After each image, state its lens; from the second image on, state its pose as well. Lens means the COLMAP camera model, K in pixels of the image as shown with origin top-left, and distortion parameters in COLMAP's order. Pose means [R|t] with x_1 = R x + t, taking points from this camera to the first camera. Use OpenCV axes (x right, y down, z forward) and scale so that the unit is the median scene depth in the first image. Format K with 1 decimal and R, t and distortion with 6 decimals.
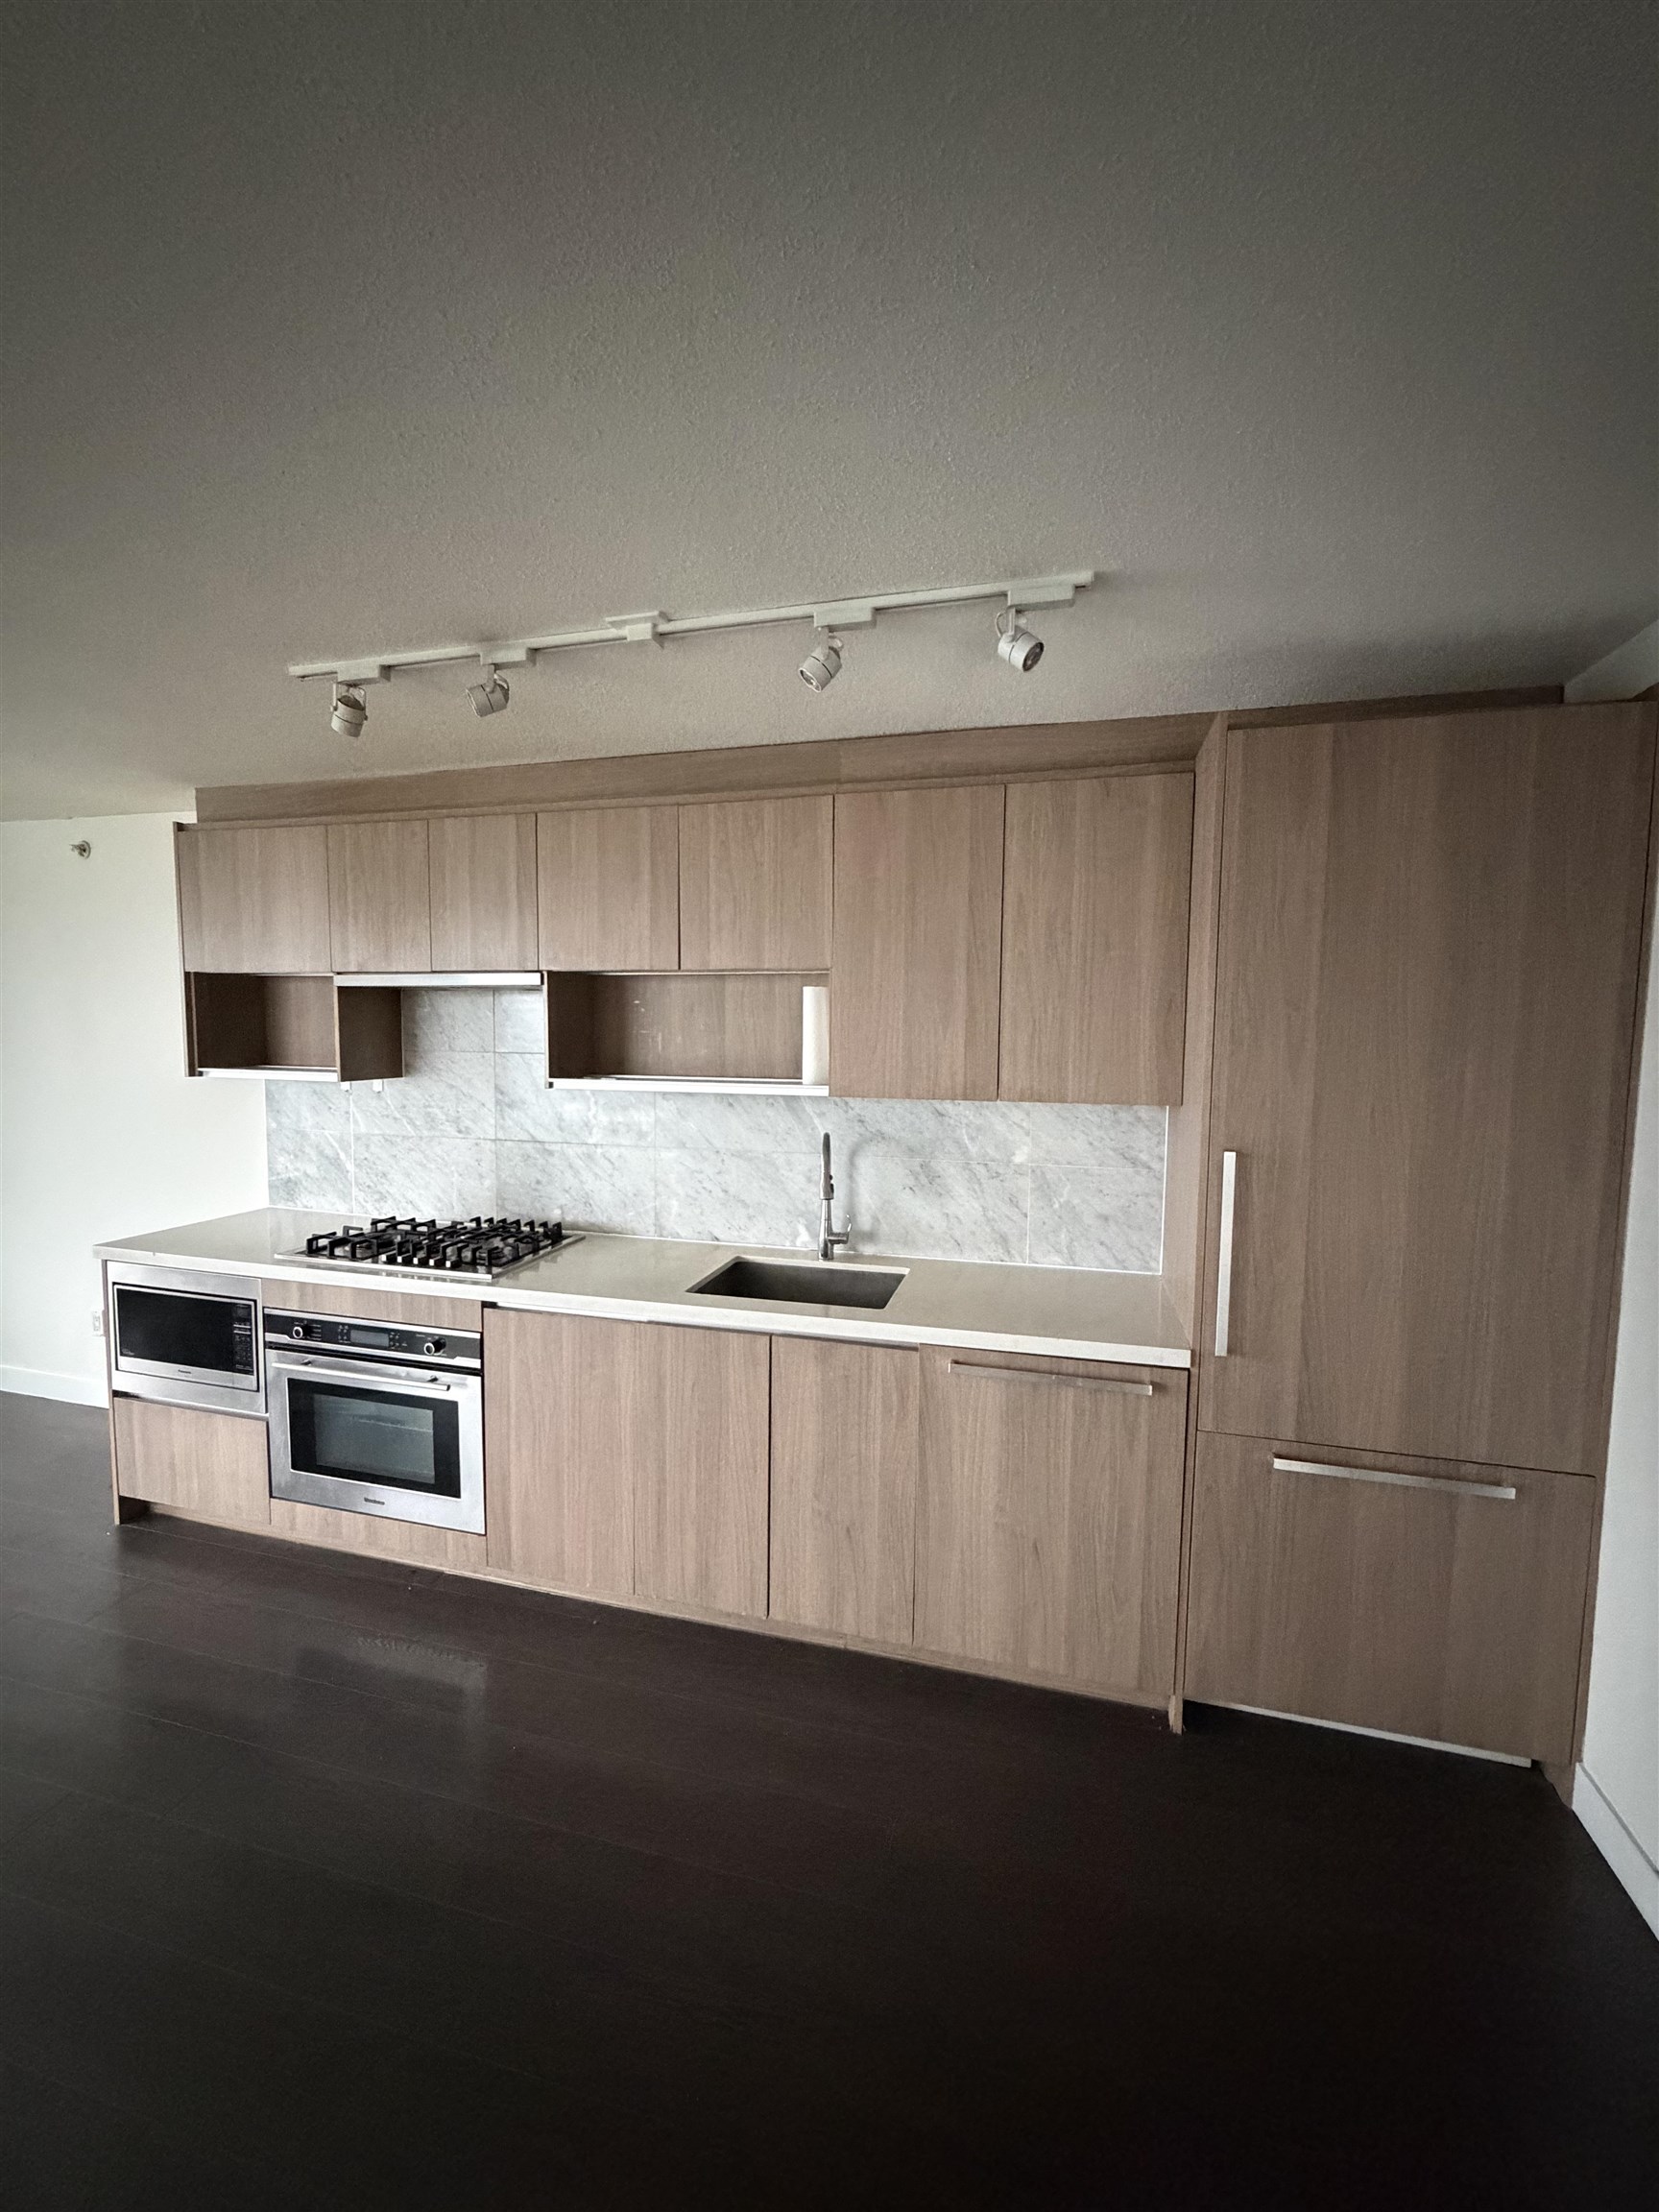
lens RADIAL K [[879.4, 0, 845.3], [0, 879.4, 1099.7], [0, 0, 1]] dist [0.000873, 0.000051]
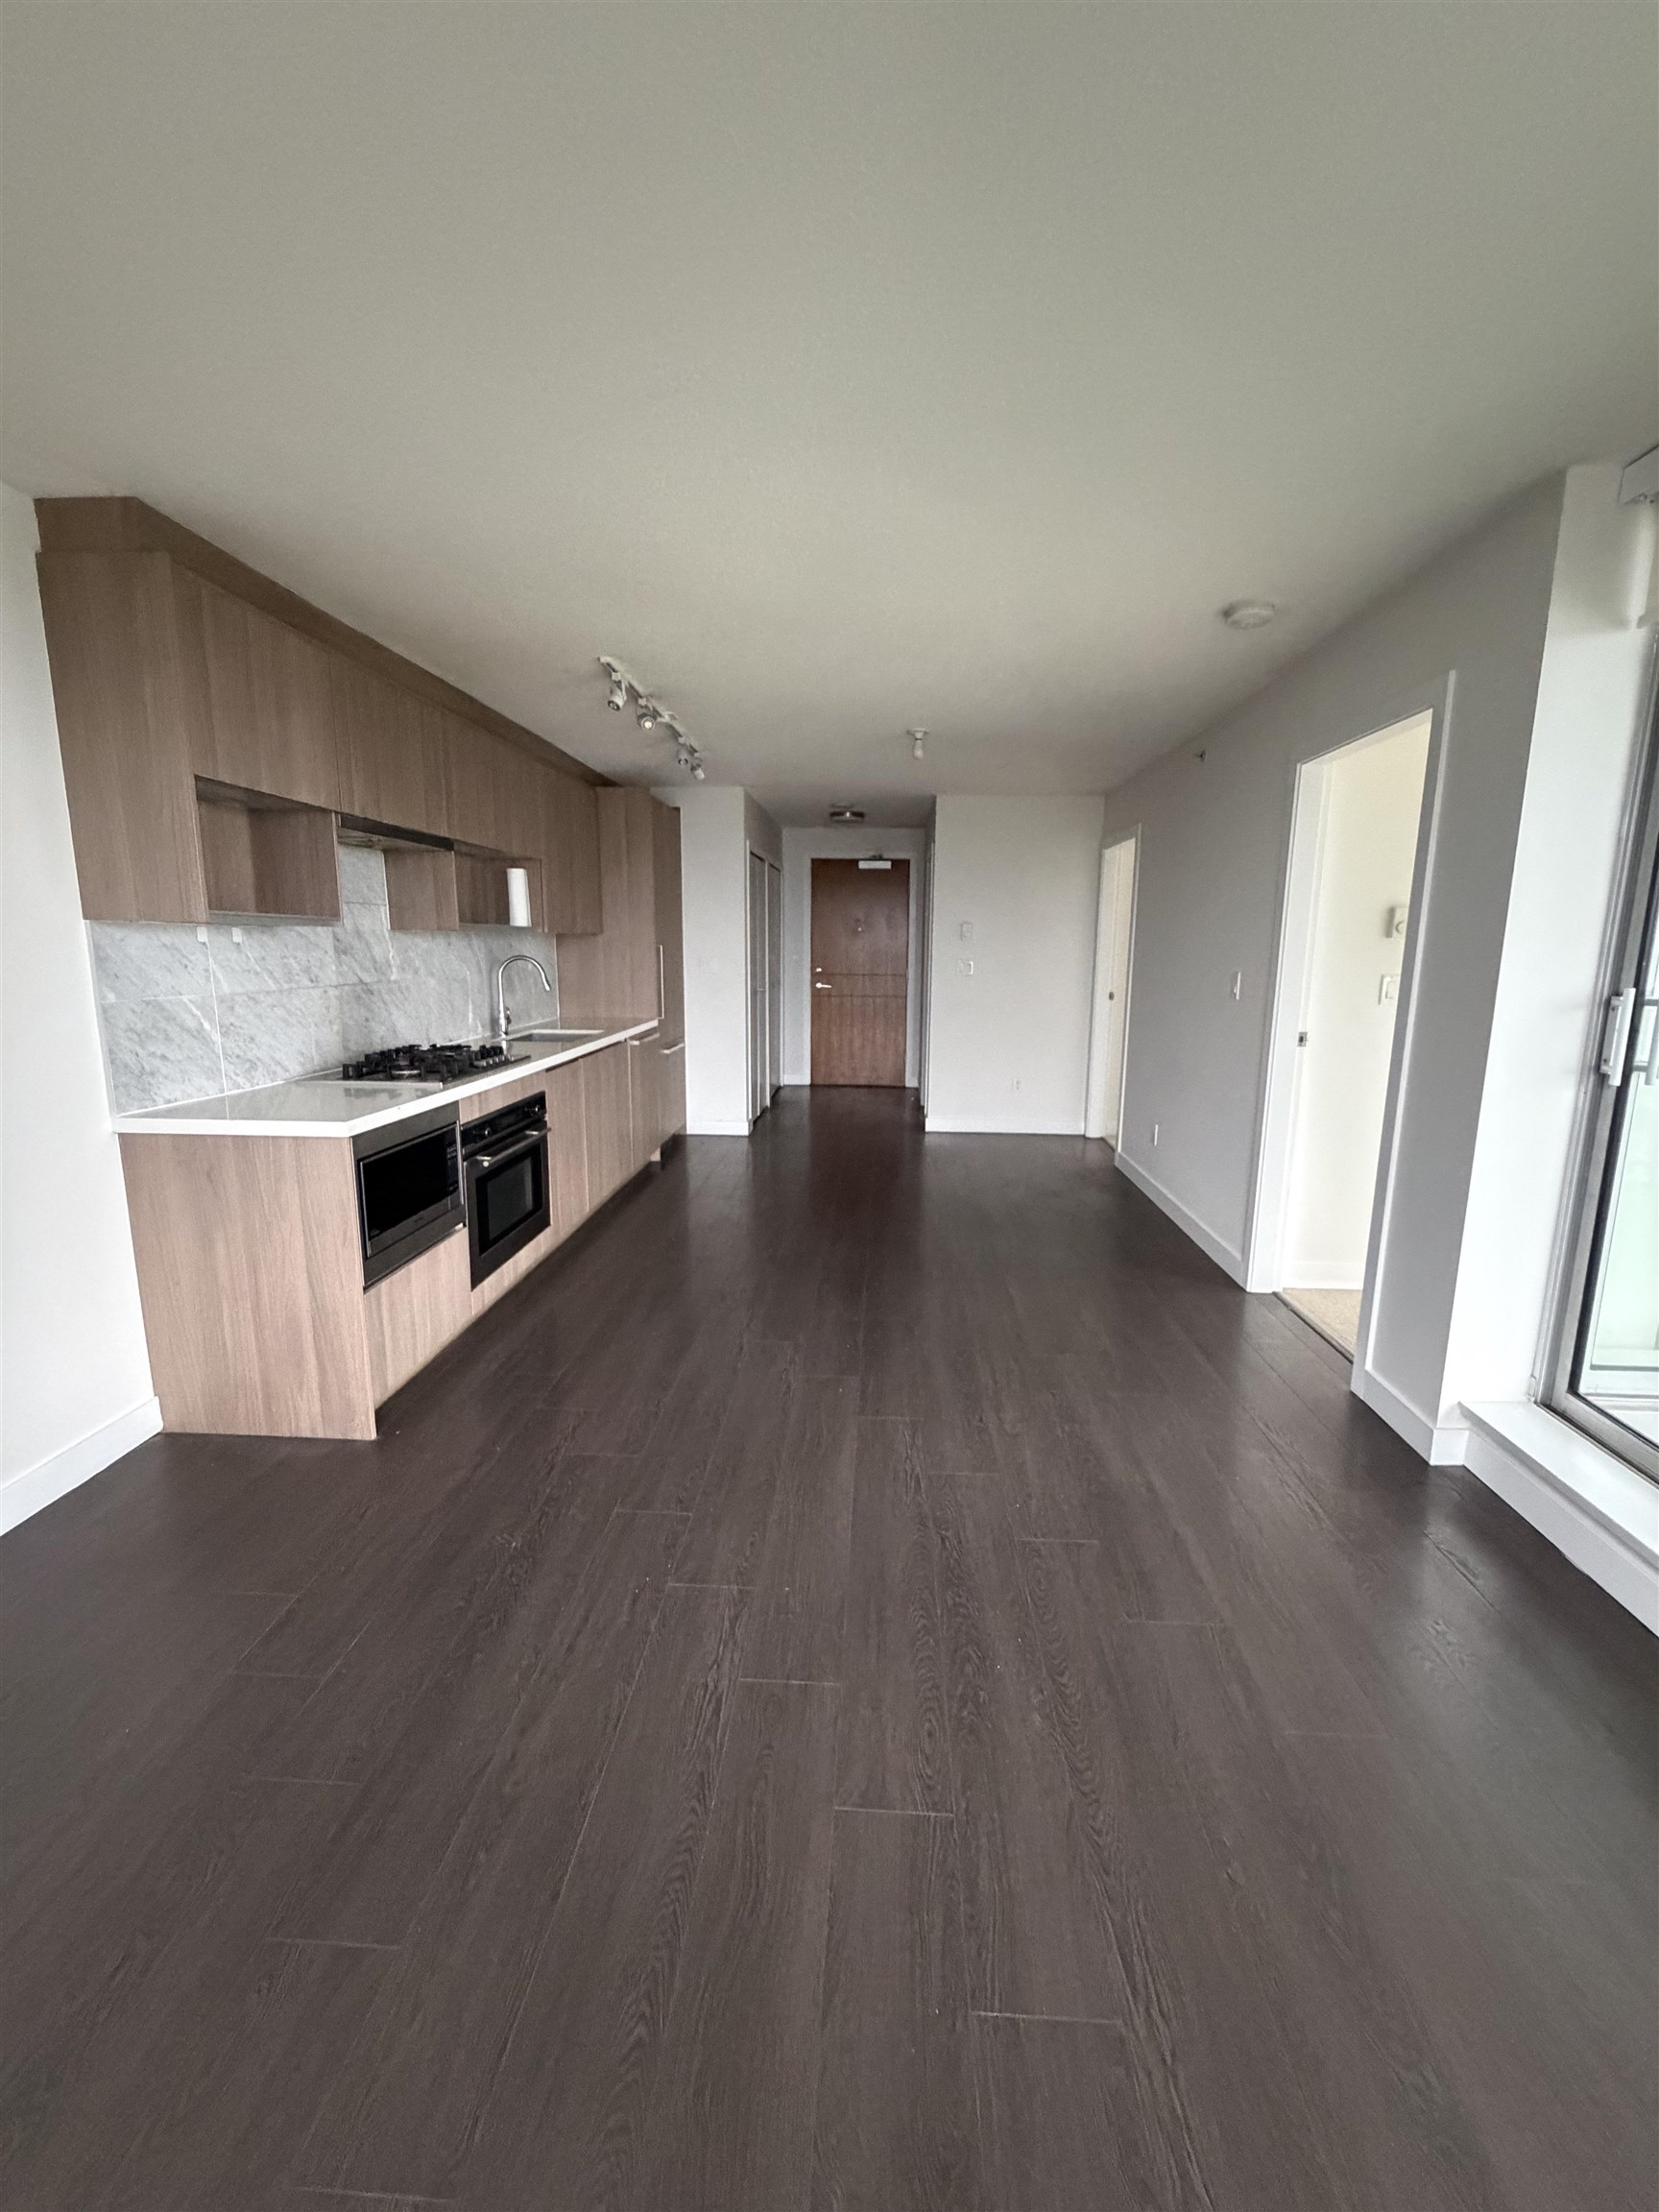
lens RADIAL K [[879.4, 0, 845.3], [0, 879.4, 1099.7], [0, 0, 1]] dist [0.000873, 0.000051]
pose [[-0.203785, -0.185826, 0.961218, -1.549134], [0.061980, 0.977403, 0.202095, 0.003793], [-0.977052, 0.100760, -0.187662, 0.607872]]
